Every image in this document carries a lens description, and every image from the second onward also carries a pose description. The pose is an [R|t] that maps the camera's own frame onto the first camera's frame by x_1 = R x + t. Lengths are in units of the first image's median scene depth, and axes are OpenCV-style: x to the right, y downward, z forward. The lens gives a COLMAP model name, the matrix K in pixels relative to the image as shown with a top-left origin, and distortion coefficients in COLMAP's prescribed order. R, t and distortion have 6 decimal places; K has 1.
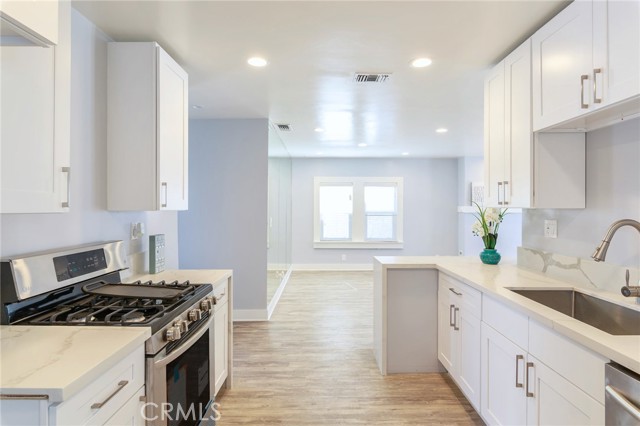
lens RADIAL K [[344.4, 0, 320.0], [0, 344.4, 213.0], [0, 0, 1]] dist [-0.000466, -0.000056]
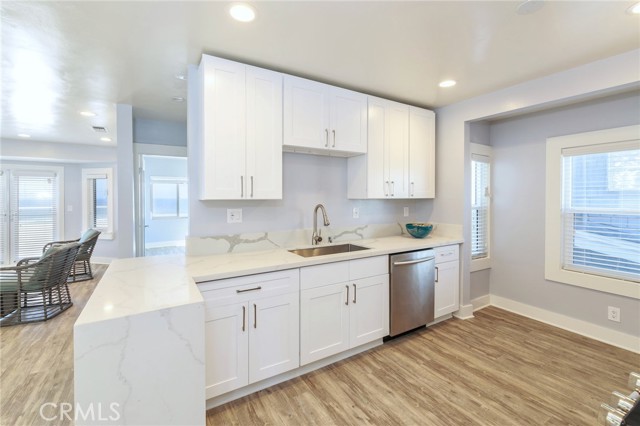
lens RADIAL K [[273.9, 0, 320.6], [0, 273.9, 198.9], [0, 0, 1]] dist [-0.000852, -0.000140]
pose [[-0.514630, -0.003218, 0.857406, -0.216096], [0.014231, 0.999823, 0.012294, -0.014304], [-0.857294, 0.018529, -0.514493, 0.760664]]
